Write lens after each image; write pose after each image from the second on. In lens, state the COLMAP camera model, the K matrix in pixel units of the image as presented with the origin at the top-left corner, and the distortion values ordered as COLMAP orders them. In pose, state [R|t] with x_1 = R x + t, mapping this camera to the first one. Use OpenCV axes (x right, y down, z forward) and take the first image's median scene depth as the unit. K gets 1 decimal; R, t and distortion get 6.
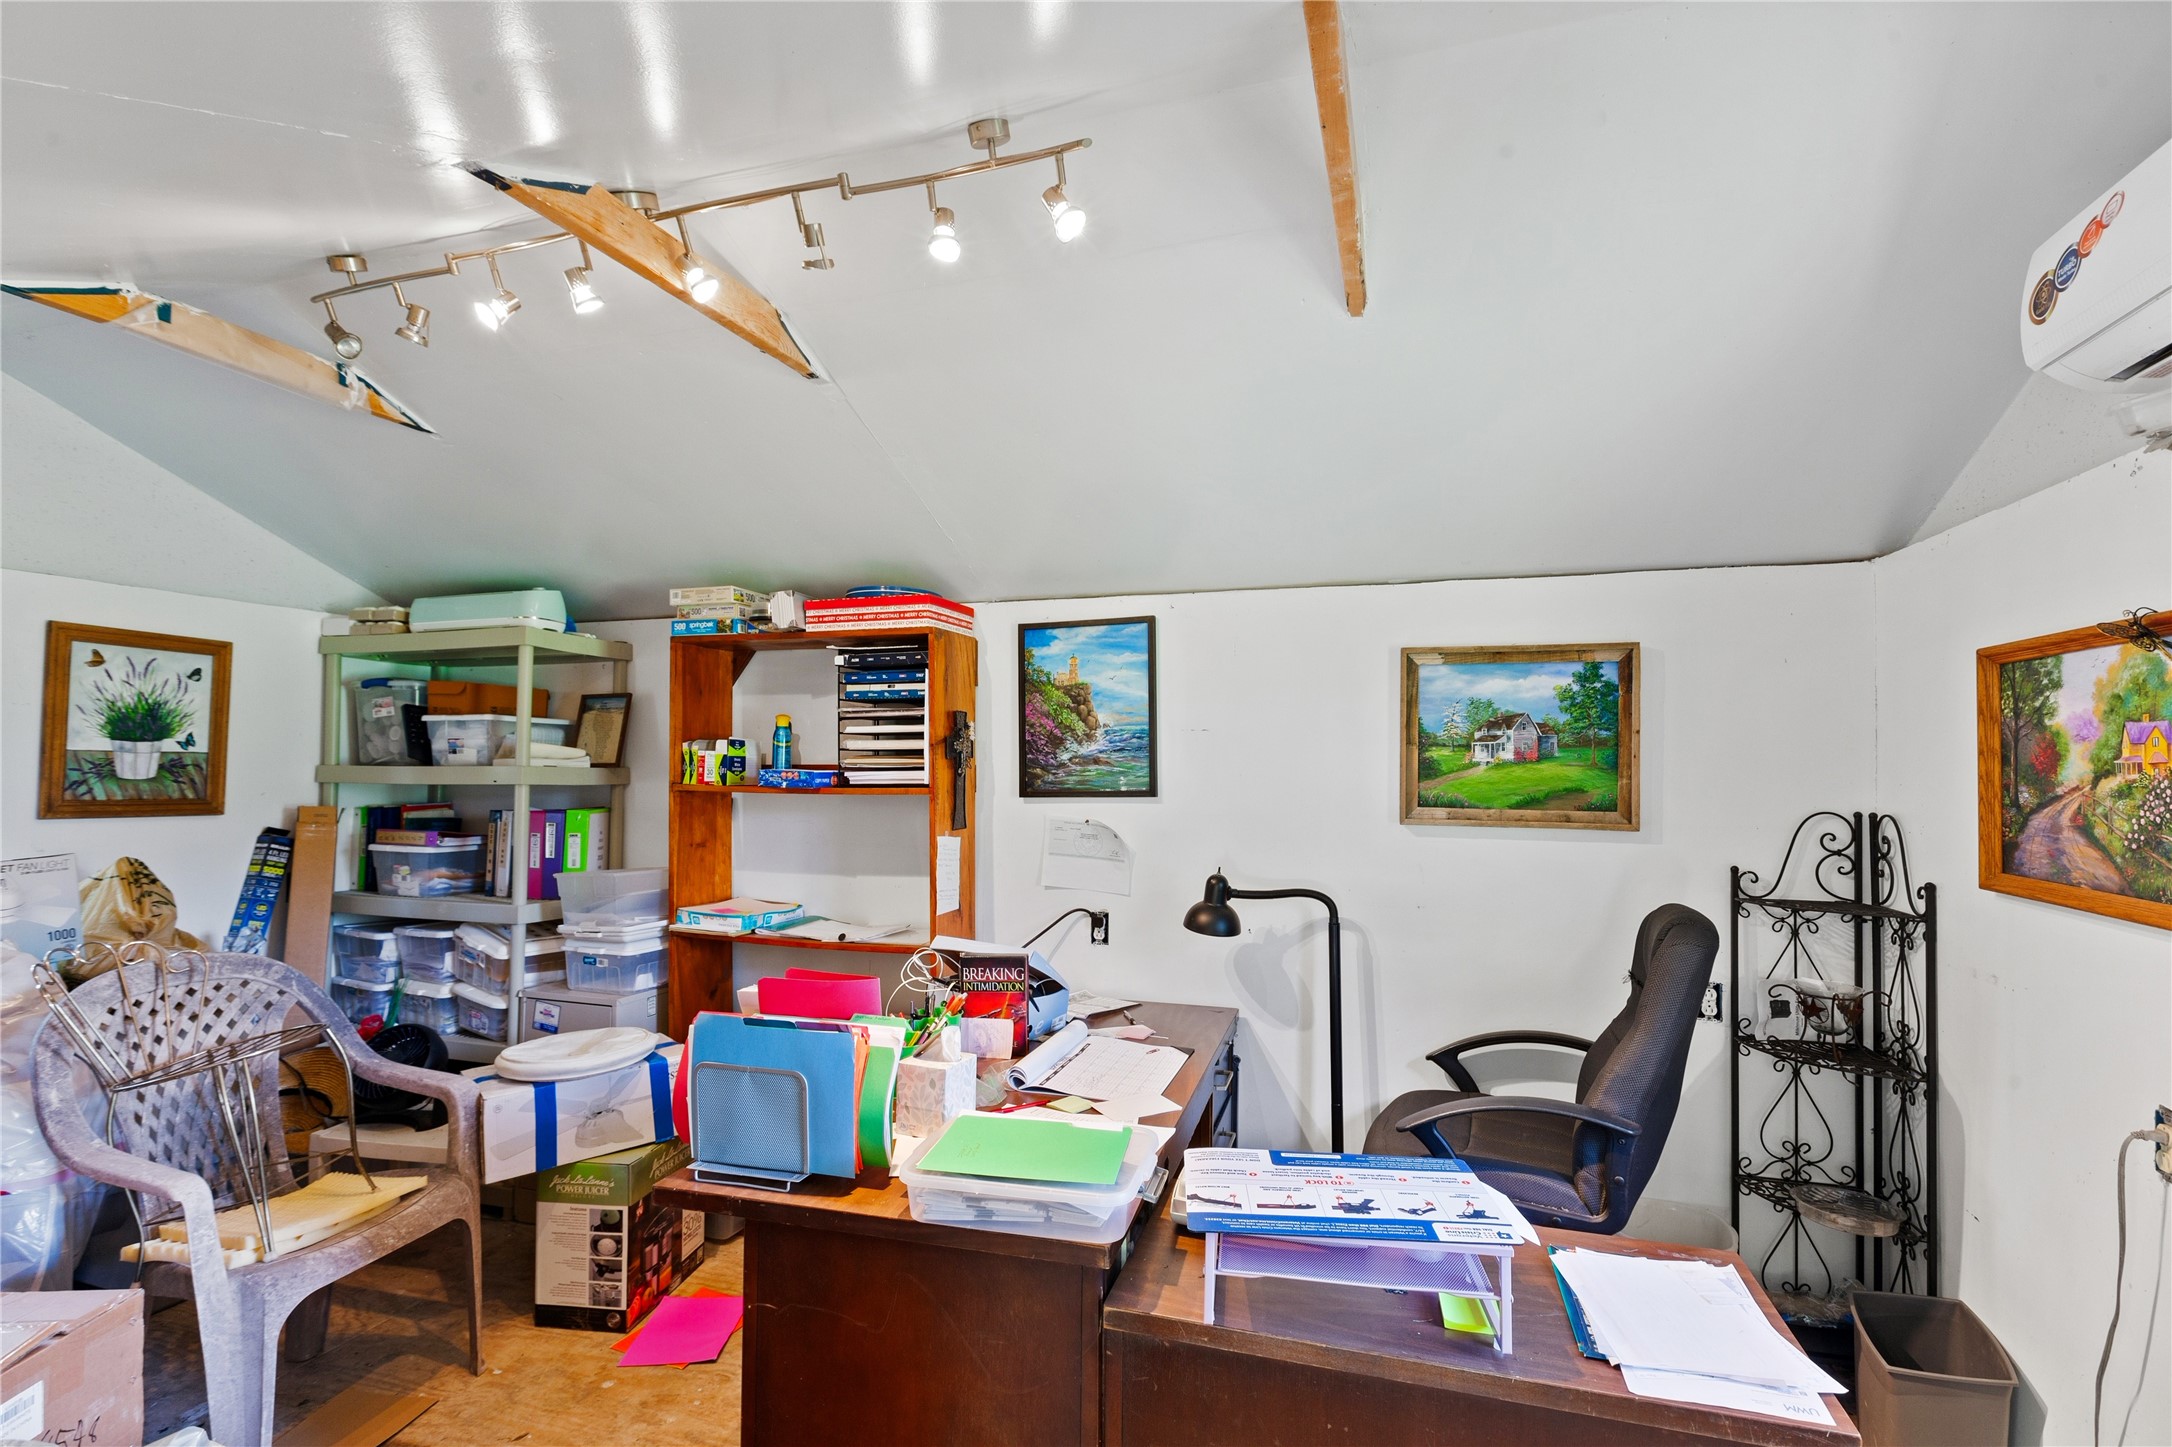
lens RADIAL K [[973.5, 0, 1095.0], [0, 973.5, 754.9], [0, 0, 1]] dist [0.000876, 0.000095]
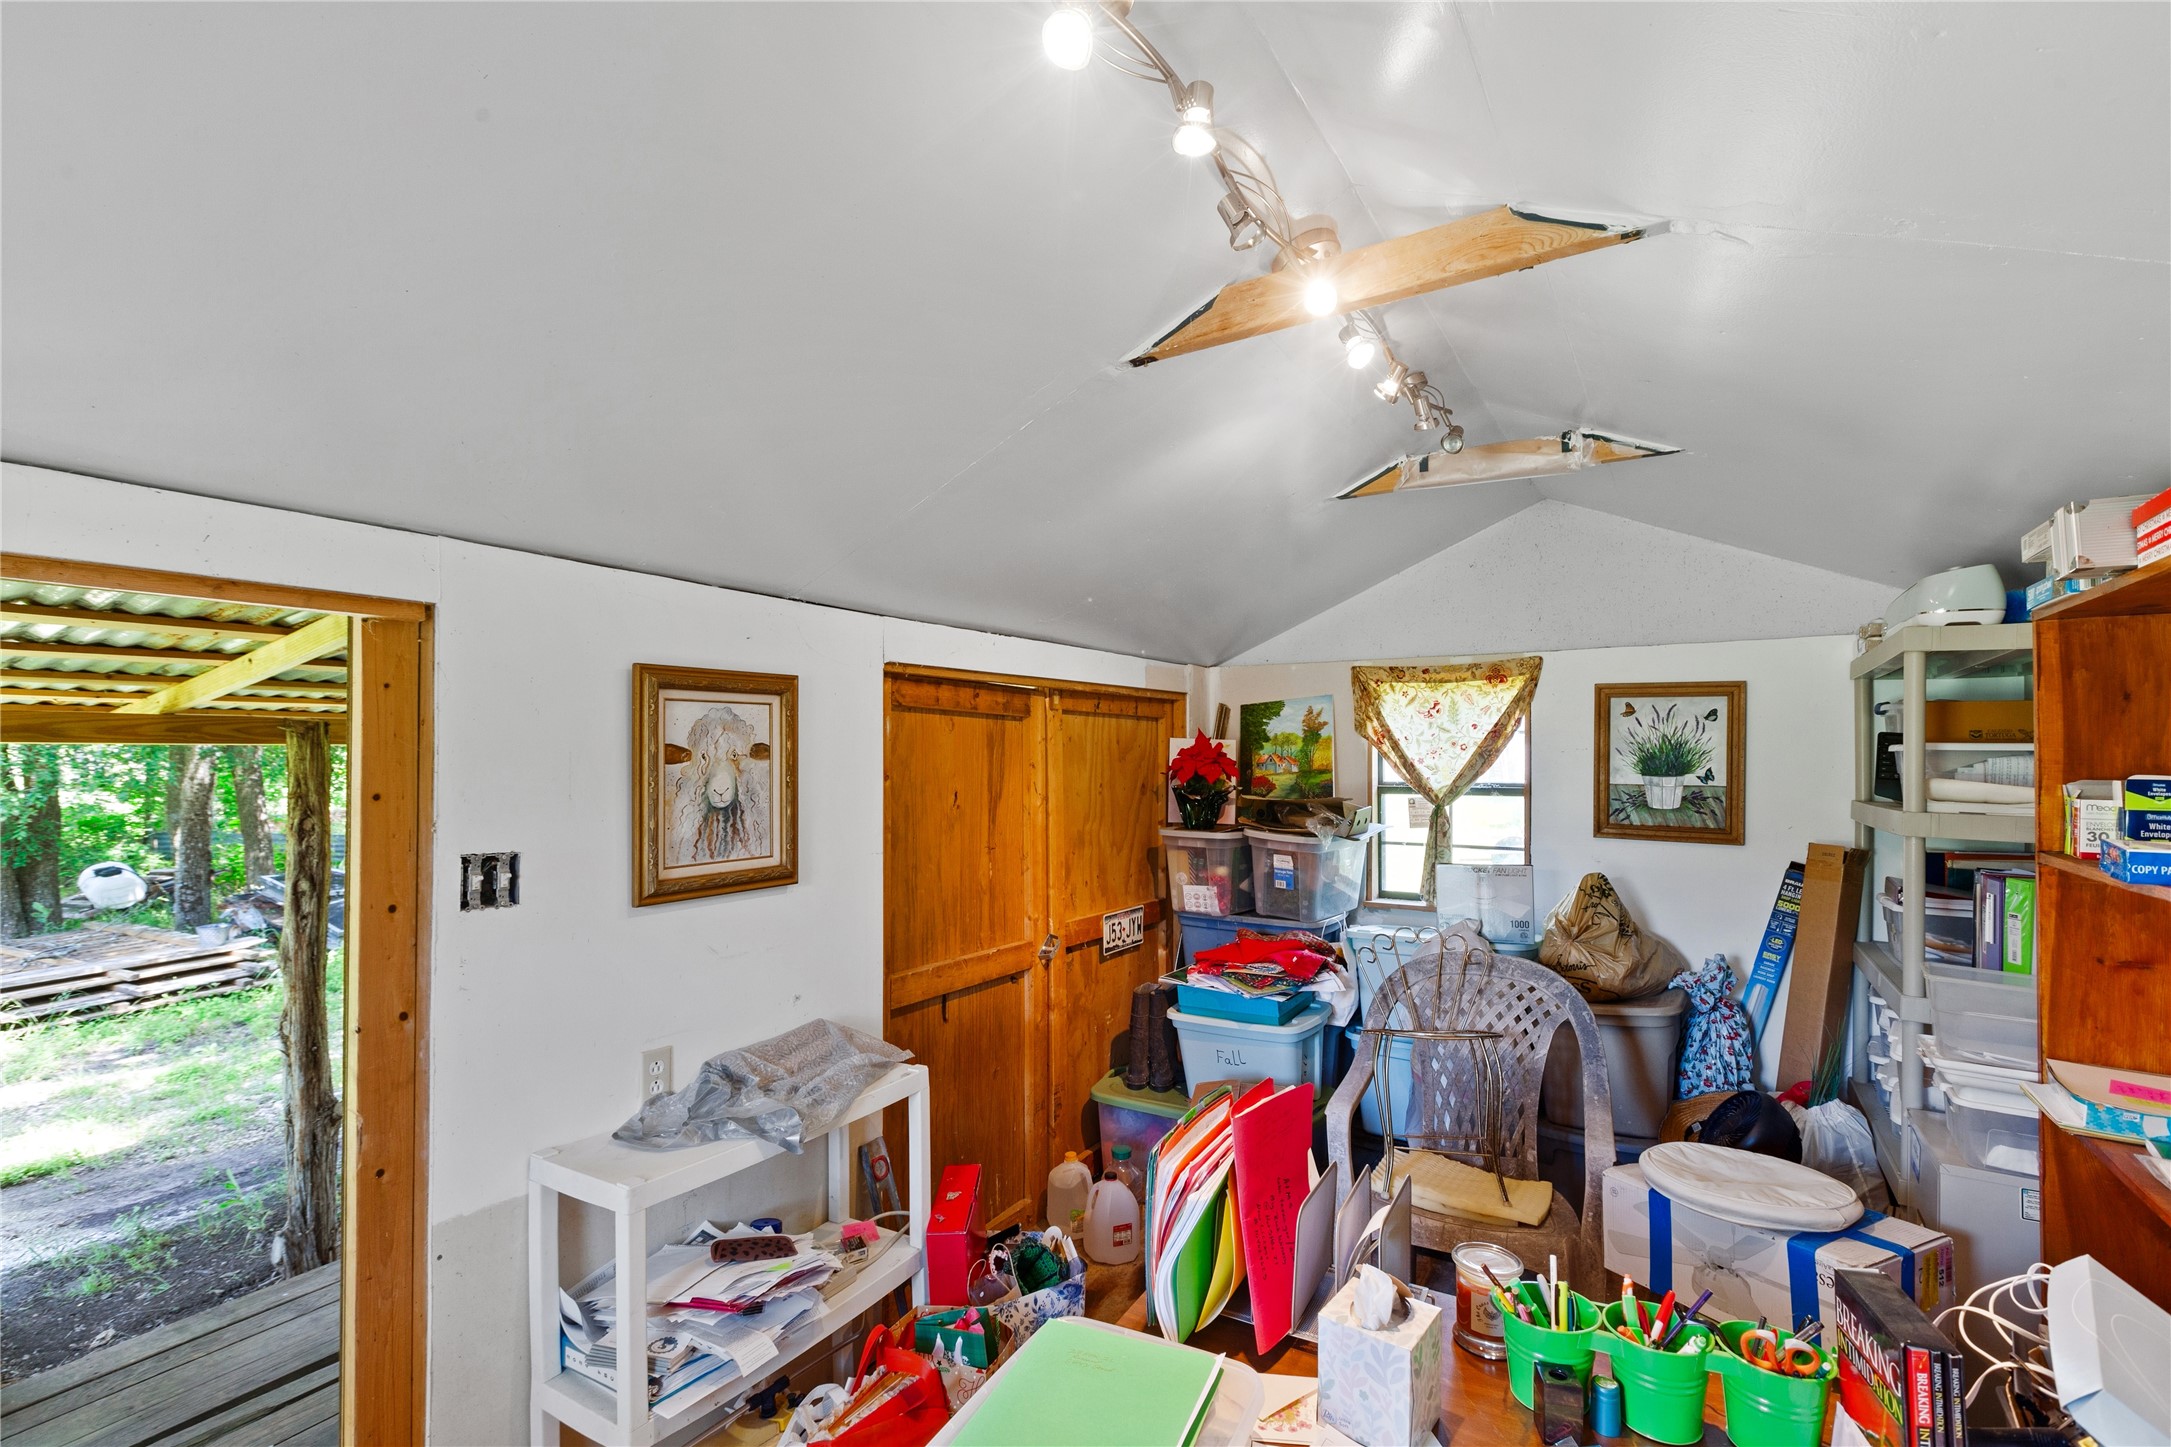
lens RADIAL K [[973.1, 0, 1094.5], [0, 973.1, 754.8], [0, 0, 1]] dist [0.000876, 0.000095]
pose [[-0.218890, -0.012812, -0.975665, 0.308541], [0.004161, 0.999892, -0.014064, -0.026338], [0.975741, -0.007138, -0.218813, 0.586194]]
